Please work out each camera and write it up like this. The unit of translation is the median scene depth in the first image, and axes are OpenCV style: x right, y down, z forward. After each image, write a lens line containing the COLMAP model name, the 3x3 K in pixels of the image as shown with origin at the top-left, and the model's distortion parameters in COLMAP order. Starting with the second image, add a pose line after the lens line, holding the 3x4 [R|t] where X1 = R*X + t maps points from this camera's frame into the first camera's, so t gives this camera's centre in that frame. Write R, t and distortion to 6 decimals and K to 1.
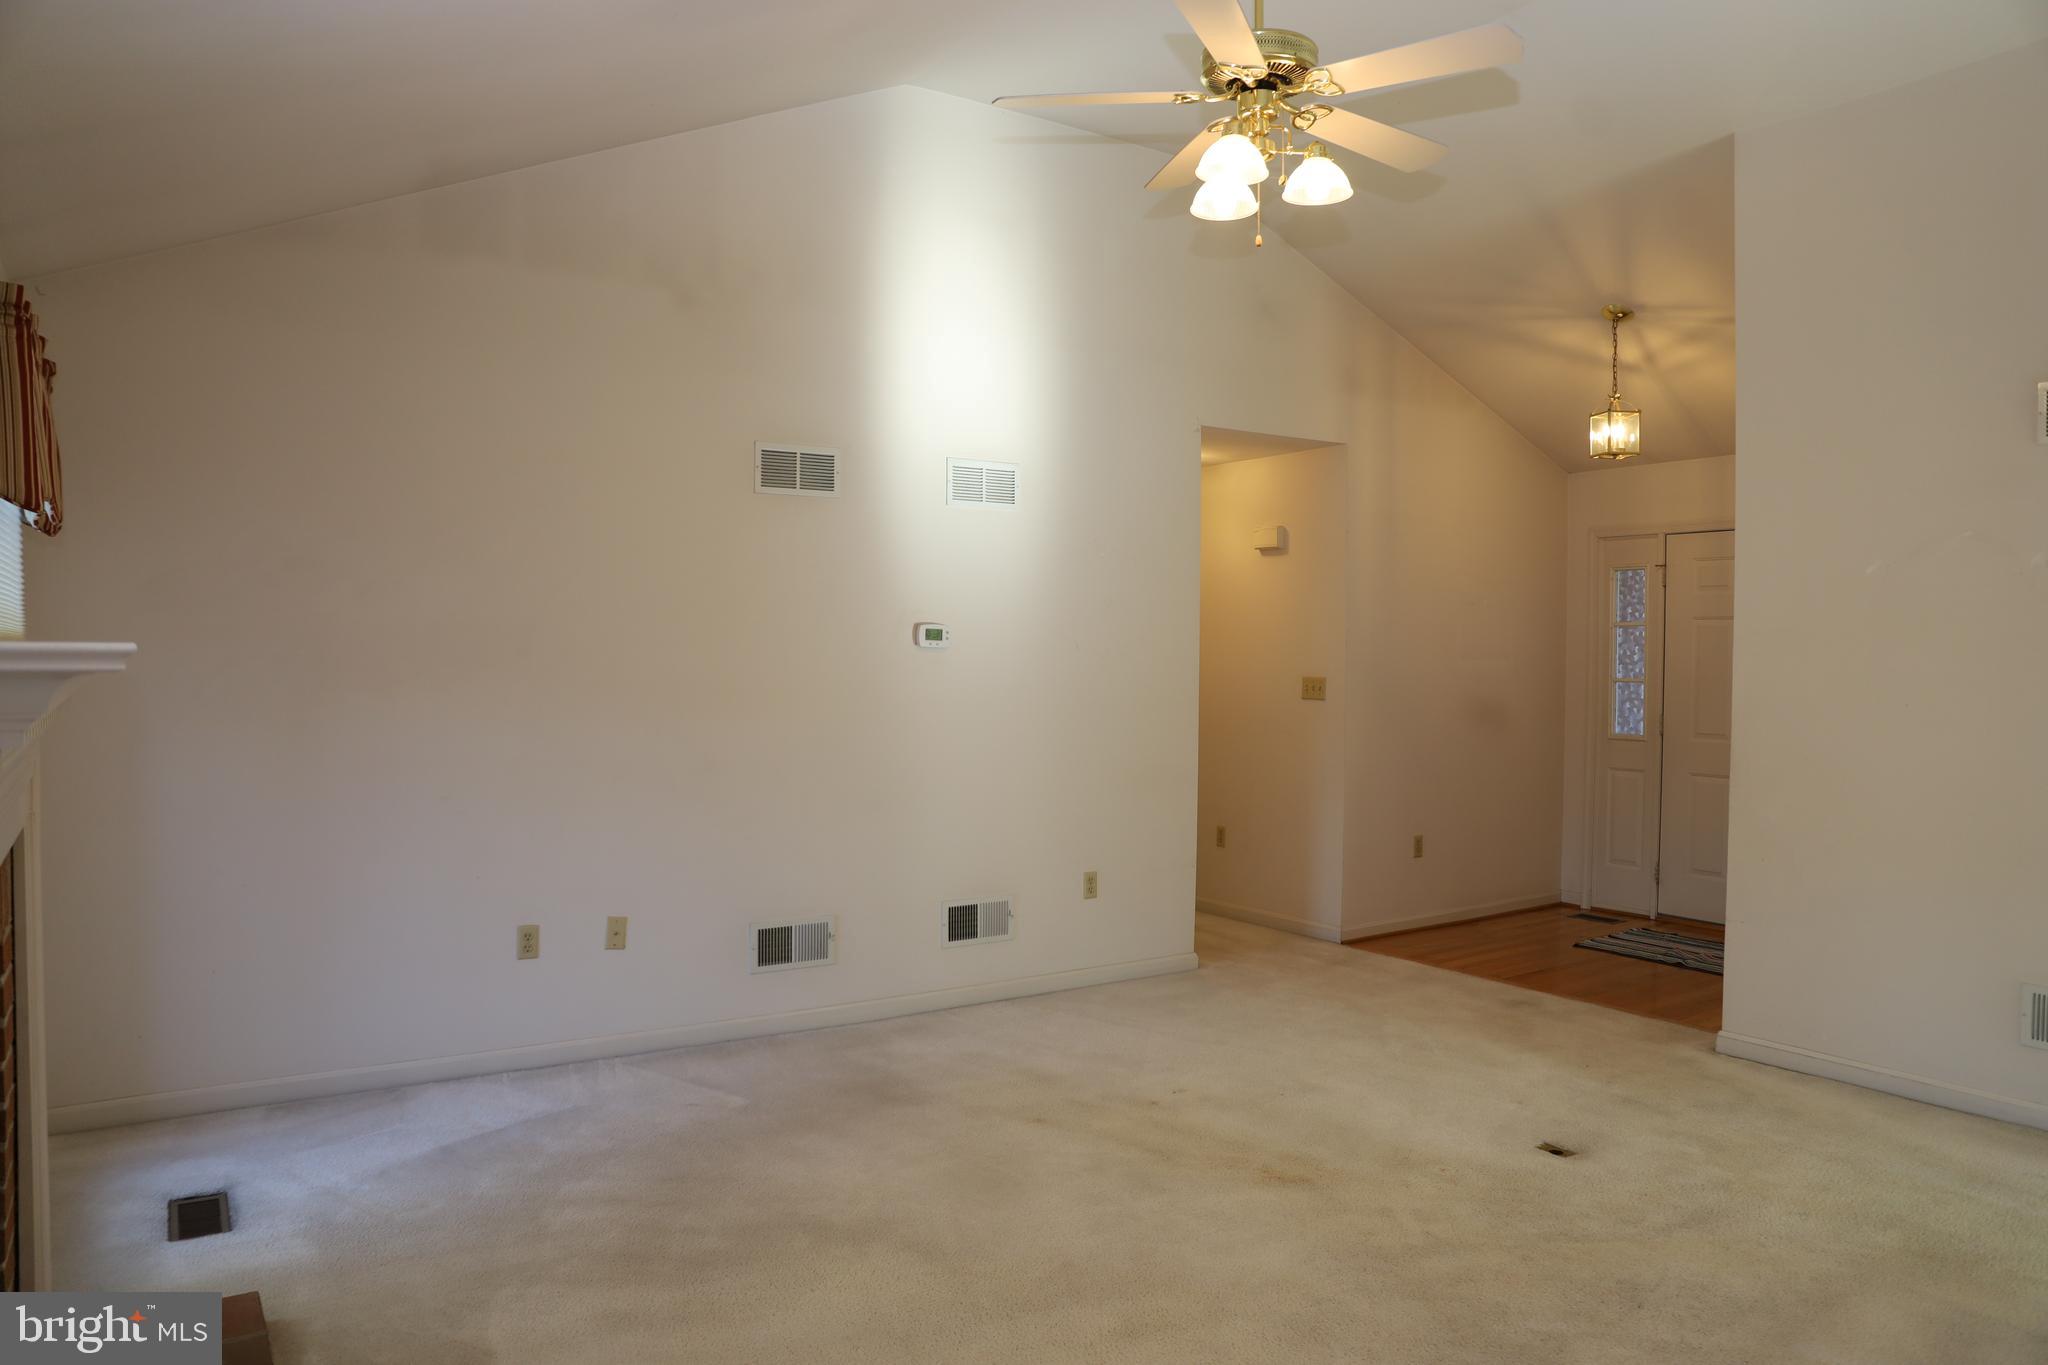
lens RADIAL K [[1396.2, 0, 1034.1], [0, 1396.2, 696.1], [0, 0, 1]] dist [-0.126515, 0.085963]
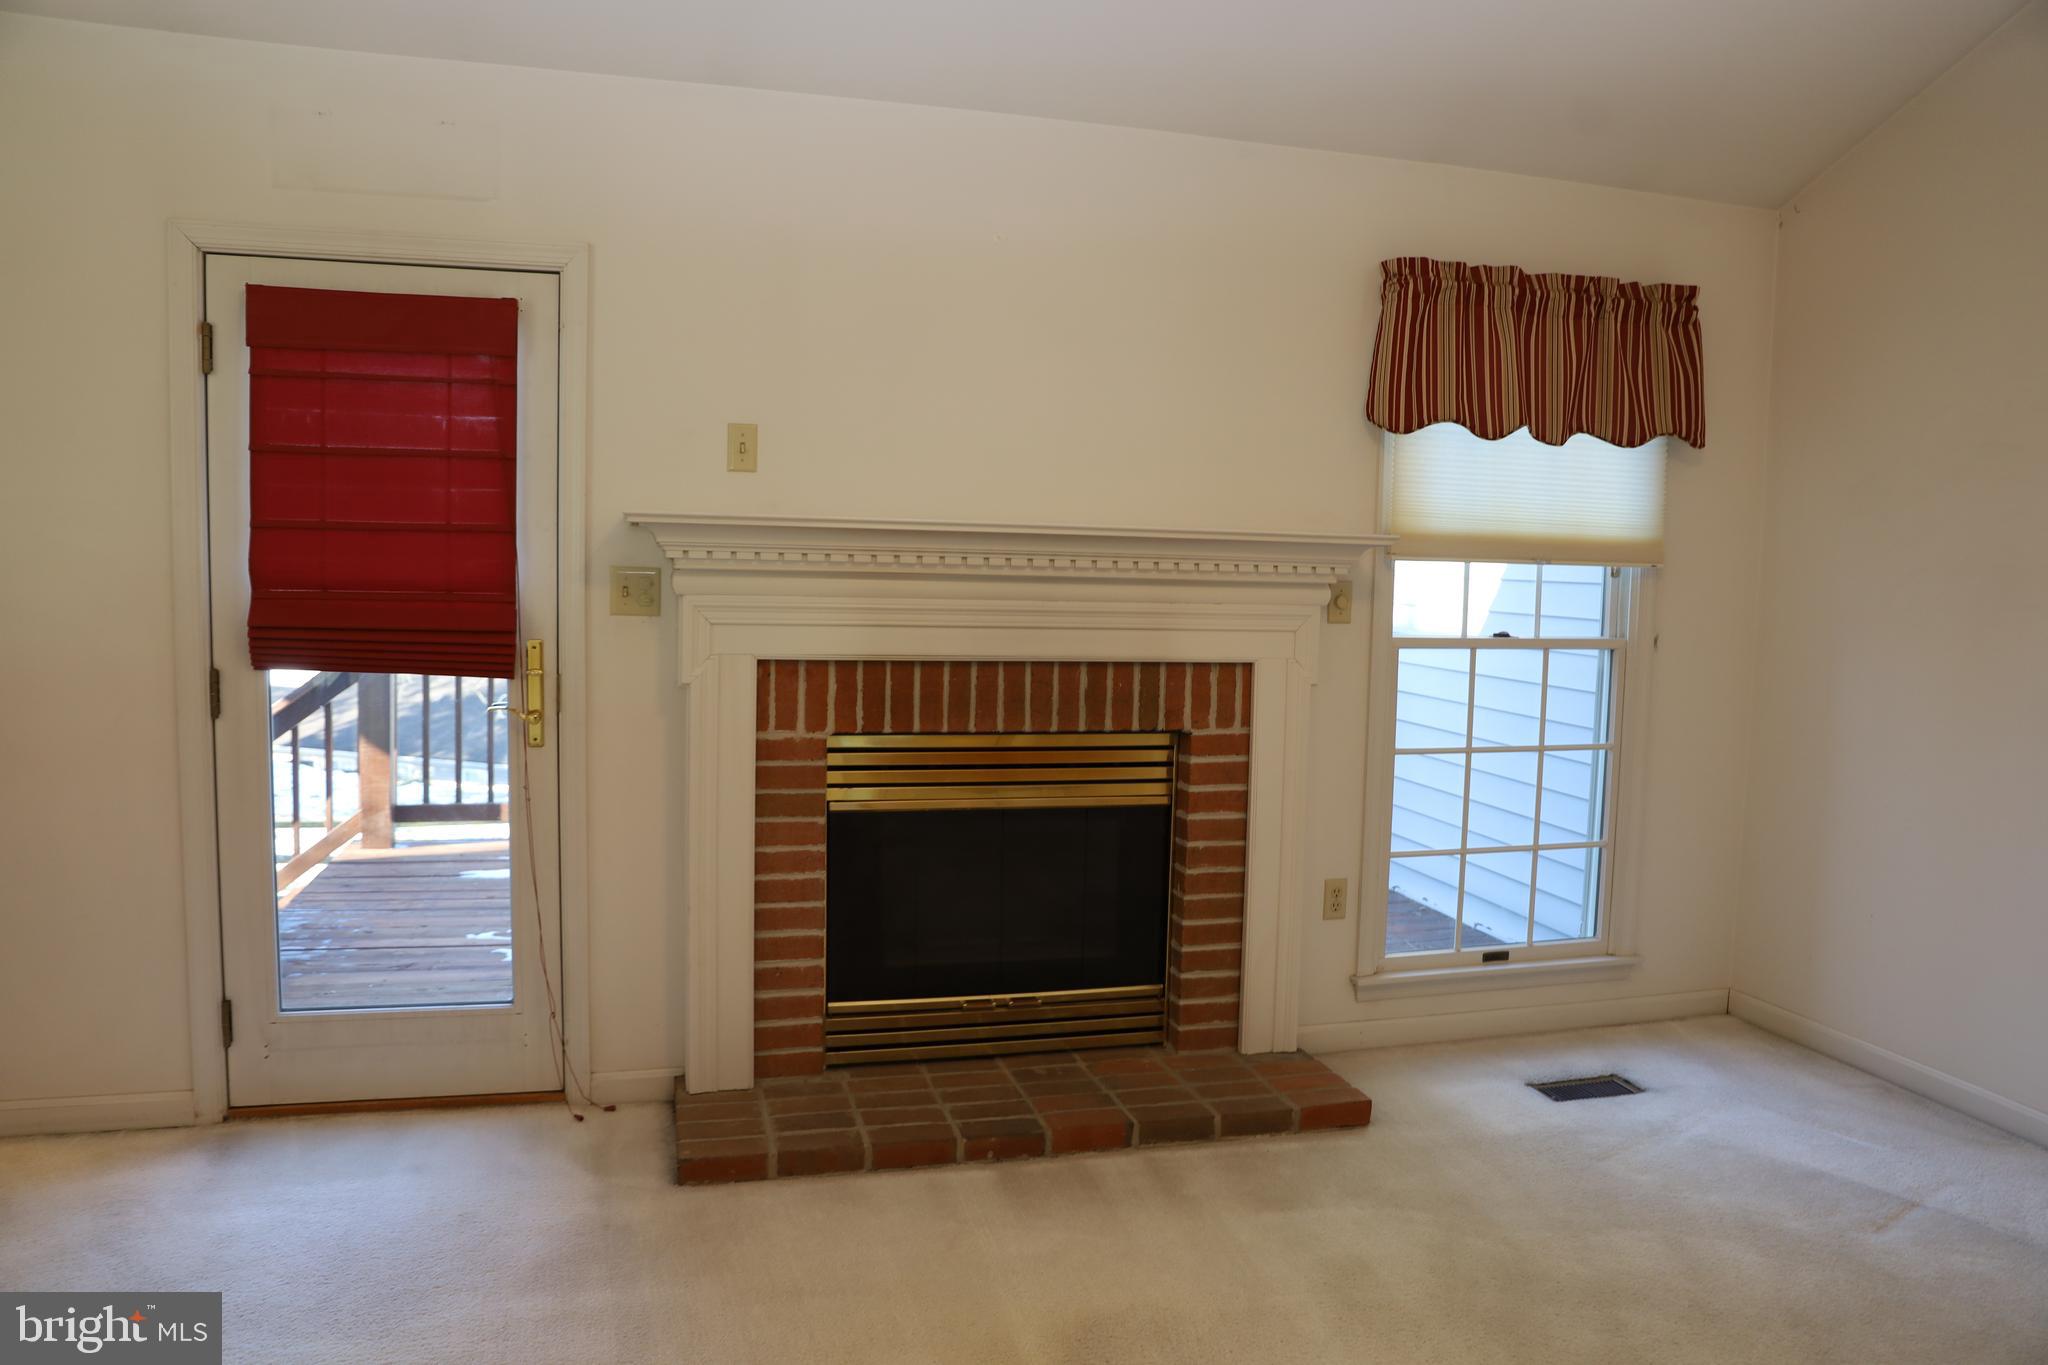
lens RADIAL K [[1396.2, 0, 1022.1], [0, 1396.2, 687.7], [0, 0, 1]] dist [-0.126515, 0.085963]
pose [[-0.316593, 0.065622, -0.946289, 0.346551], [-0.054775, 0.994675, 0.087303, 0.004381], [0.946979, 0.079473, -0.311313, 0.608748]]
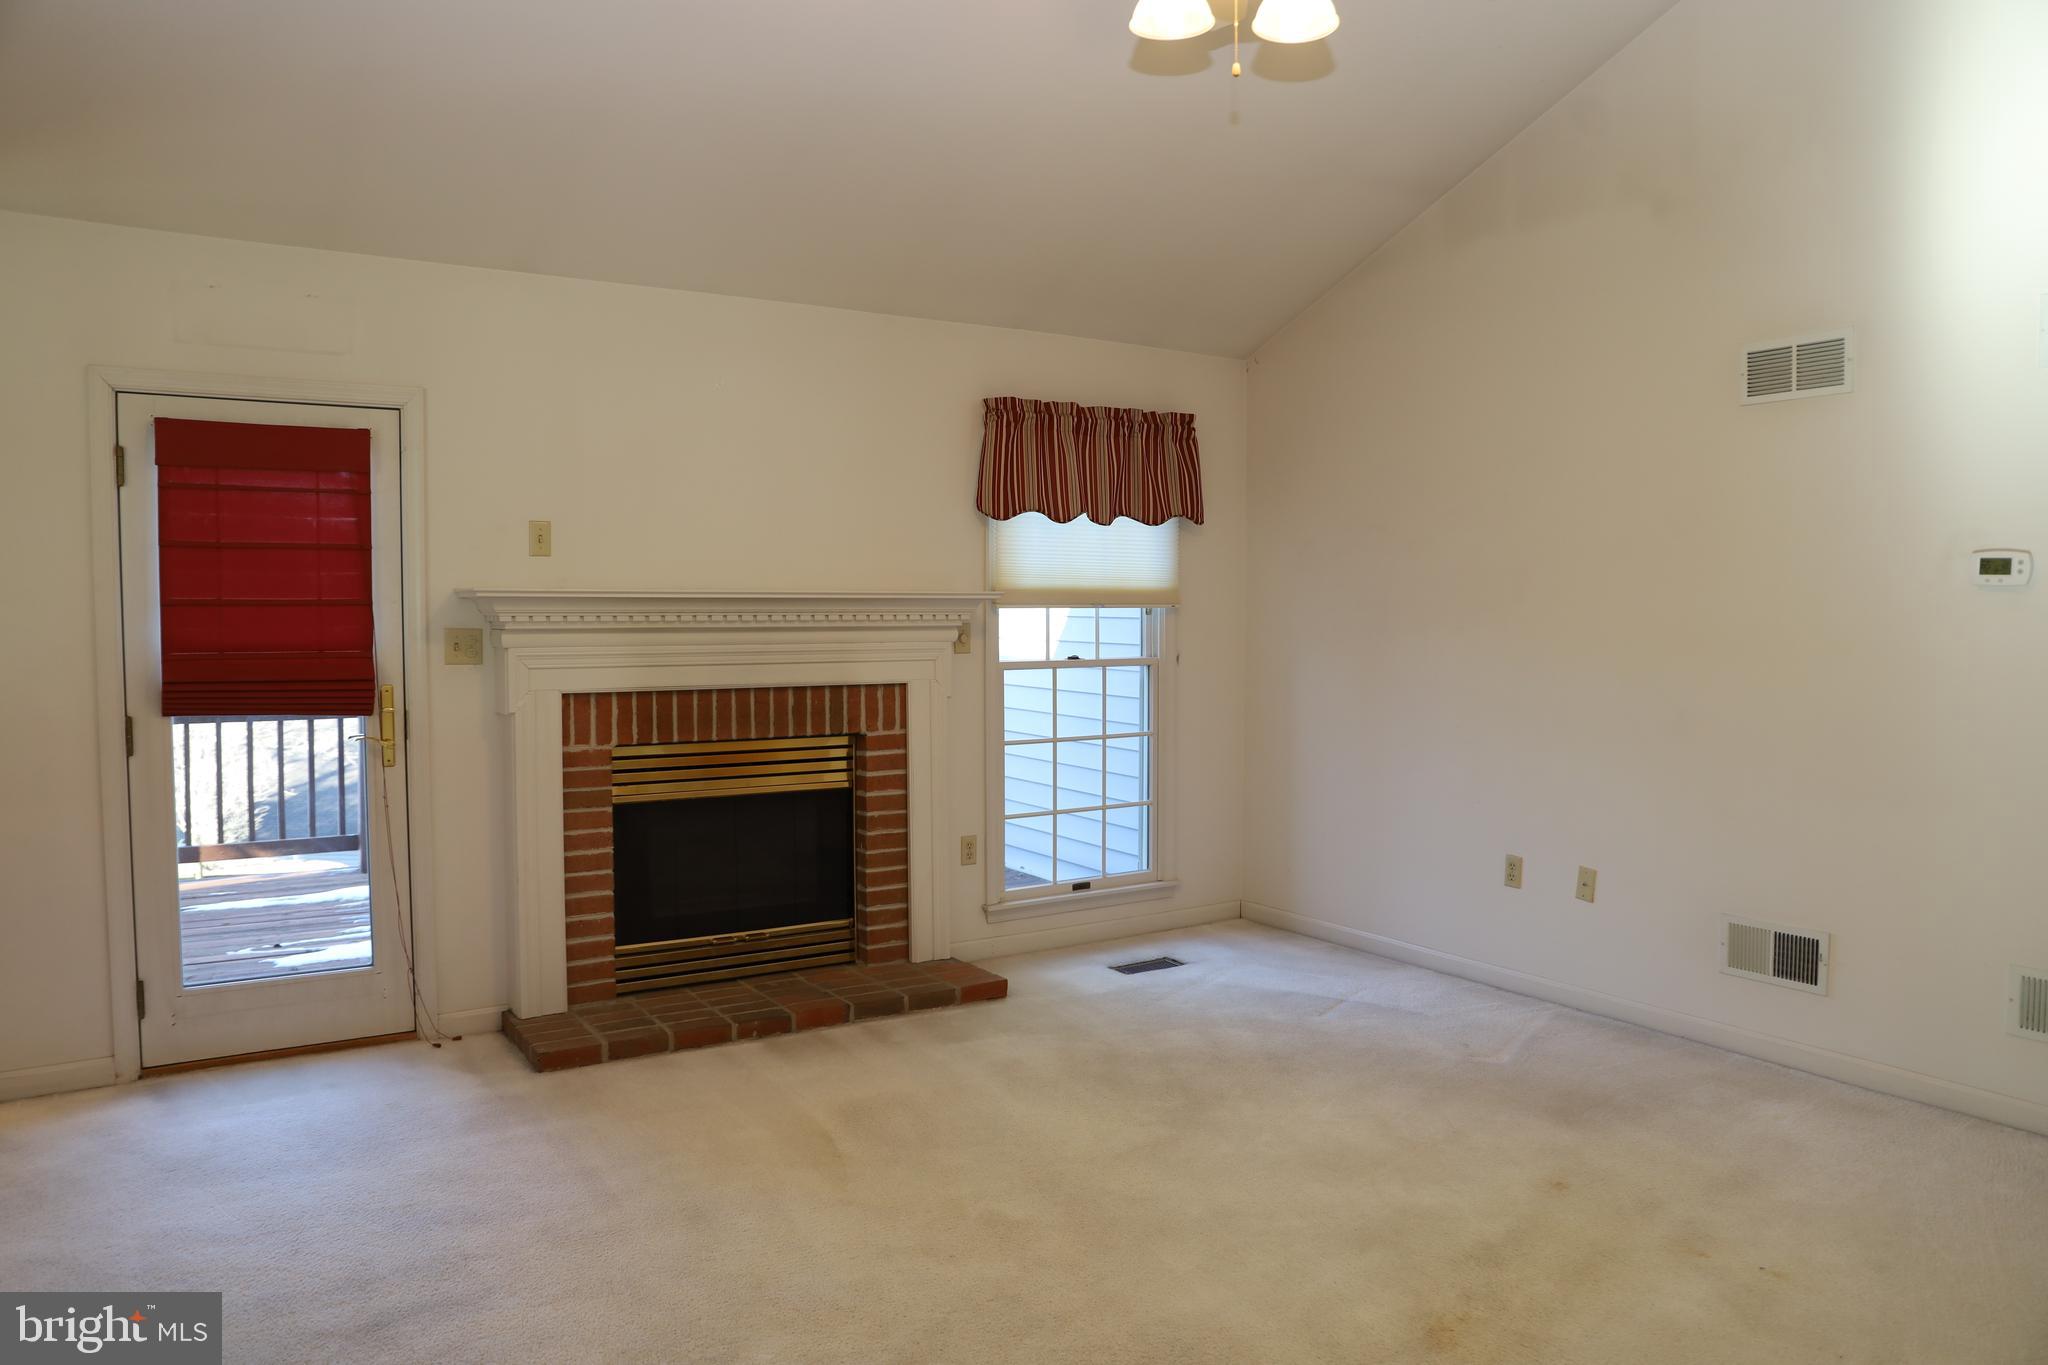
lens RADIAL K [[1396.2, 0, 1017.5], [0, 1396.2, 690.9], [0, 0, 1]] dist [-0.126515, 0.085963]
pose [[-0.015779, 0.050637, -0.998592, 0.651660], [-0.032210, 0.998173, 0.051125, -0.001553], [0.999357, 0.032971, -0.014119, 0.592137]]
